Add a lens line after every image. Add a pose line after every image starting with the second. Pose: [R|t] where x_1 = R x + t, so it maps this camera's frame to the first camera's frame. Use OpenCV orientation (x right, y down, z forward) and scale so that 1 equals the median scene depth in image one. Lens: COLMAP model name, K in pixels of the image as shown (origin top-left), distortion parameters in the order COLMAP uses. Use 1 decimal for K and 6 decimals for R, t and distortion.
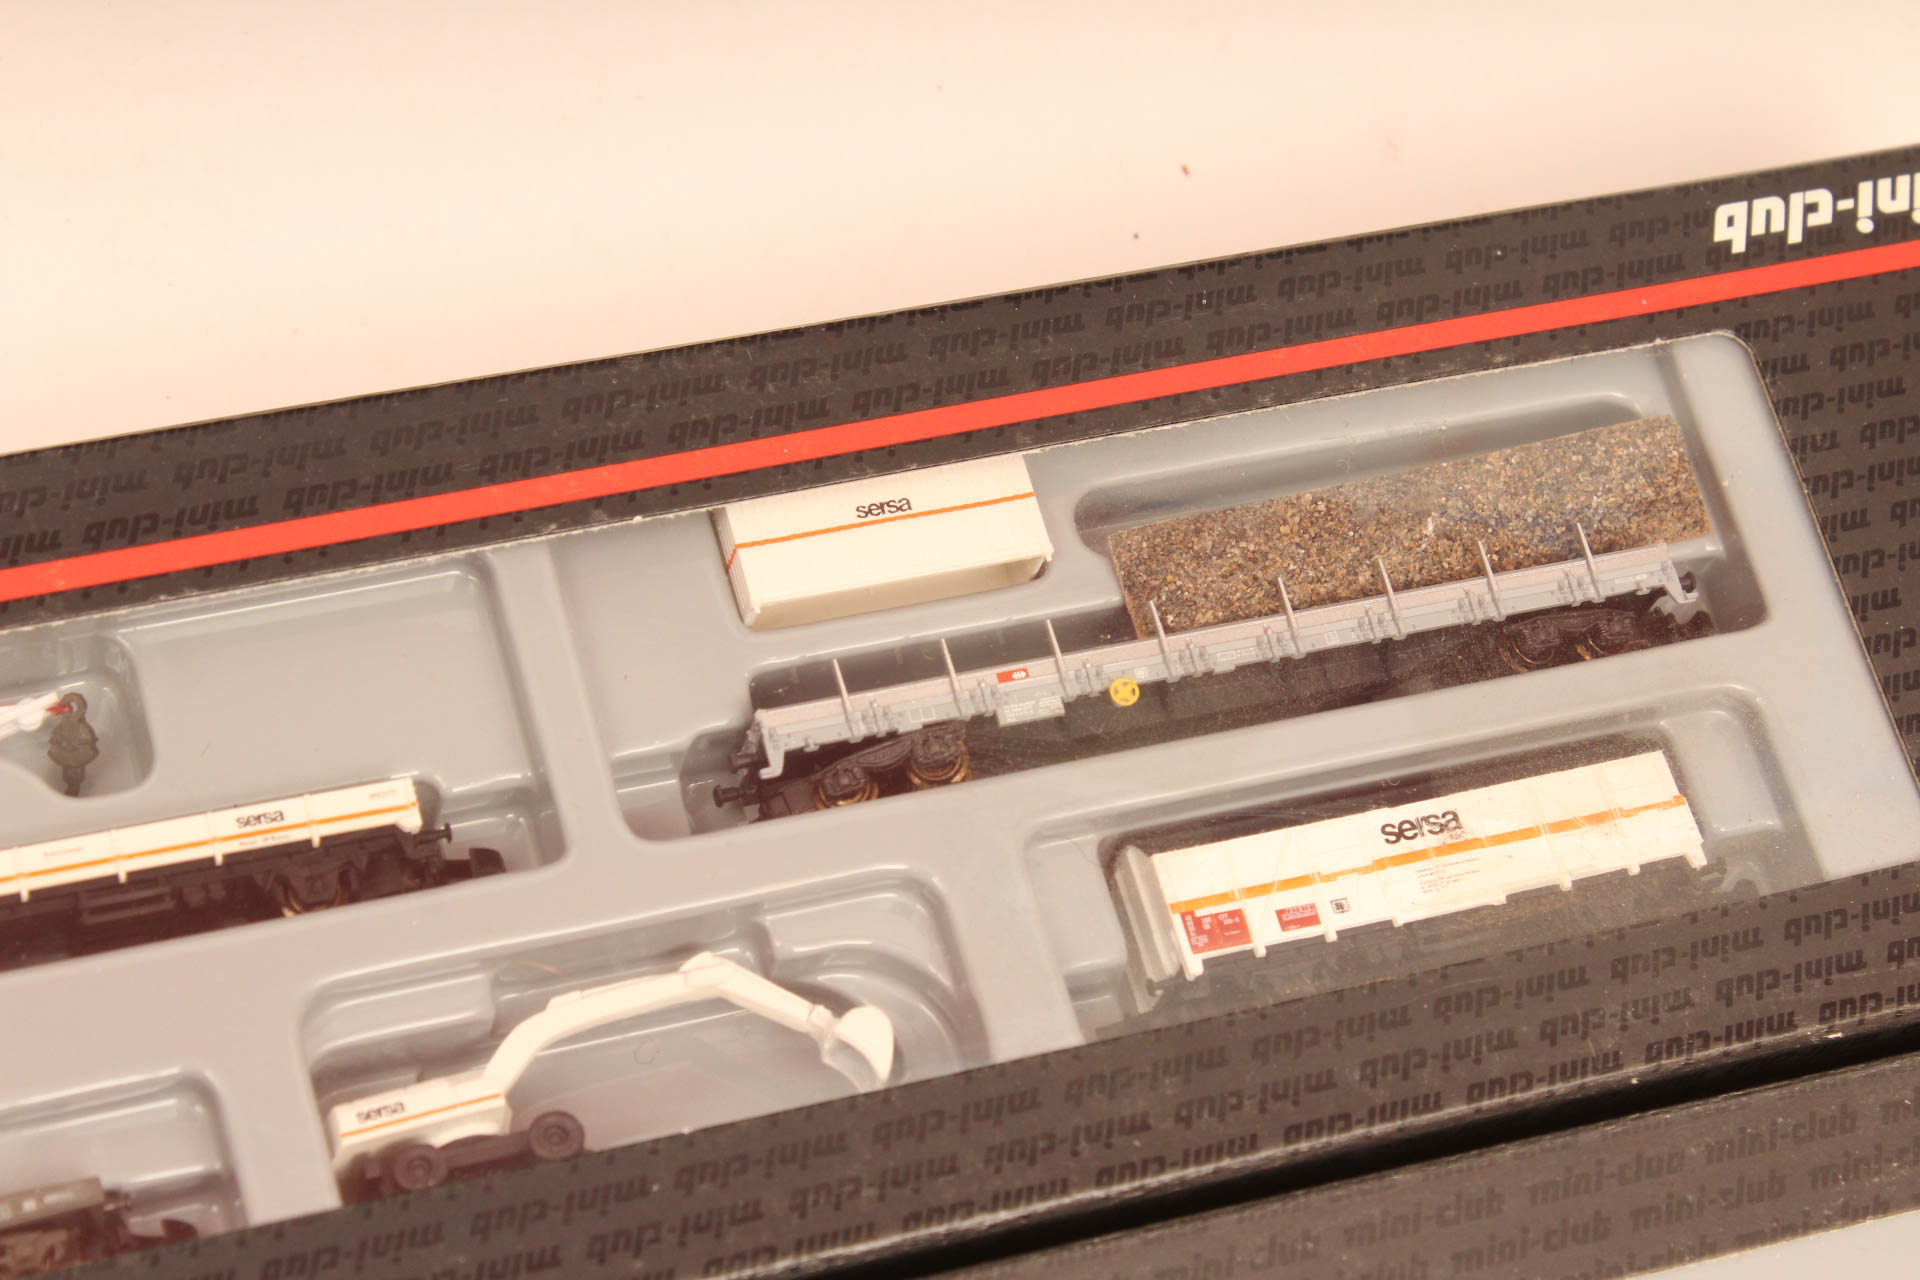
lens RADIAL K [[4340.5, 0, 960.0], [0, 4340.5, 640.0], [0, 0, 1]] dist [0.012093, 0.828004]
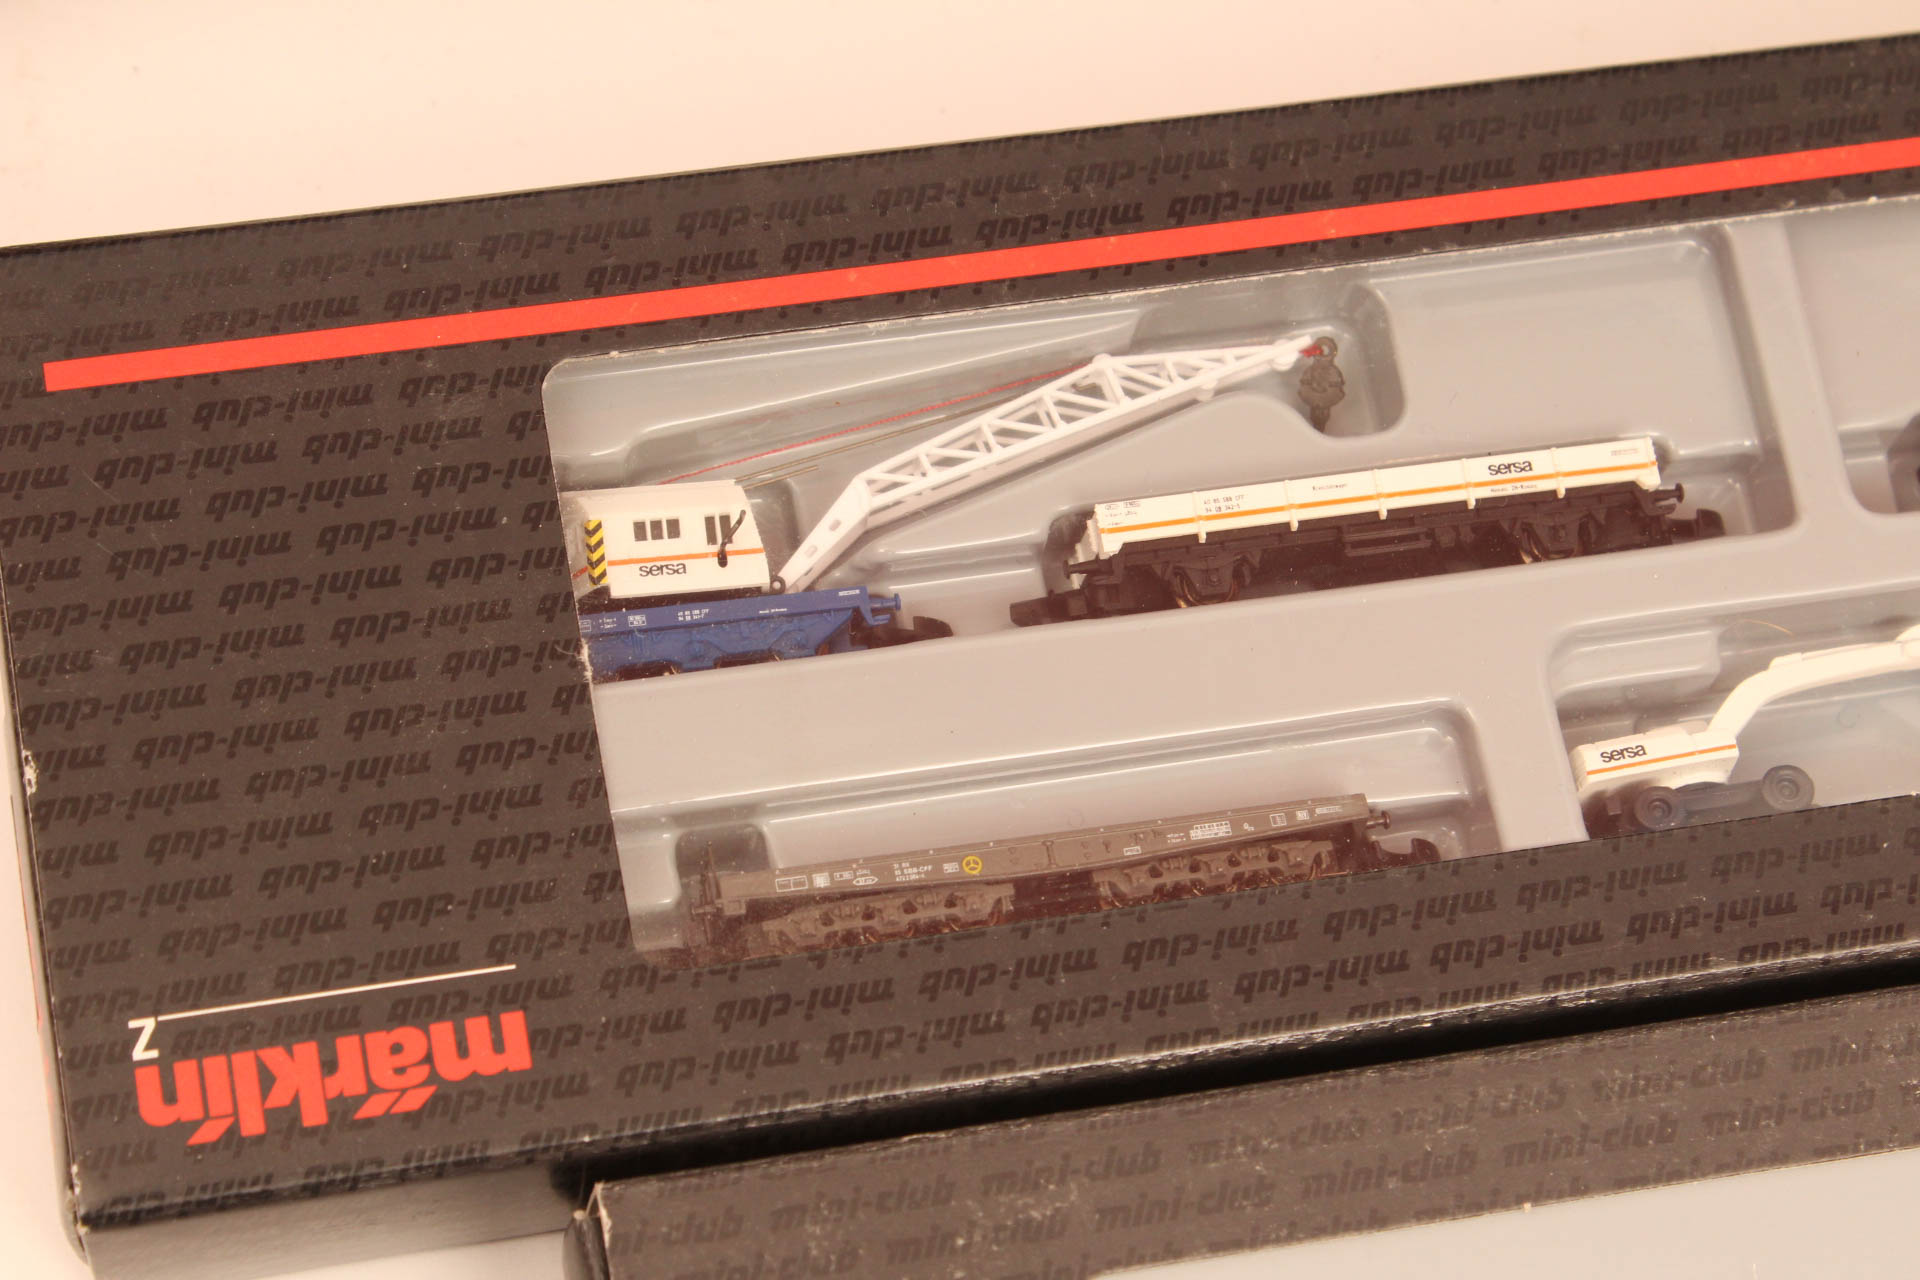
lens RADIAL K [[4340.5, 0, 960.0], [0, 4340.5, 640.0], [0, 0, 1]] dist [0.012093, 0.828004]
pose [[0.989921, 0.064551, -0.126052, -0.155573], [-0.057654, 0.996672, 0.057625, 0.029528], [0.129352, -0.049777, 0.990349, -0.049432]]
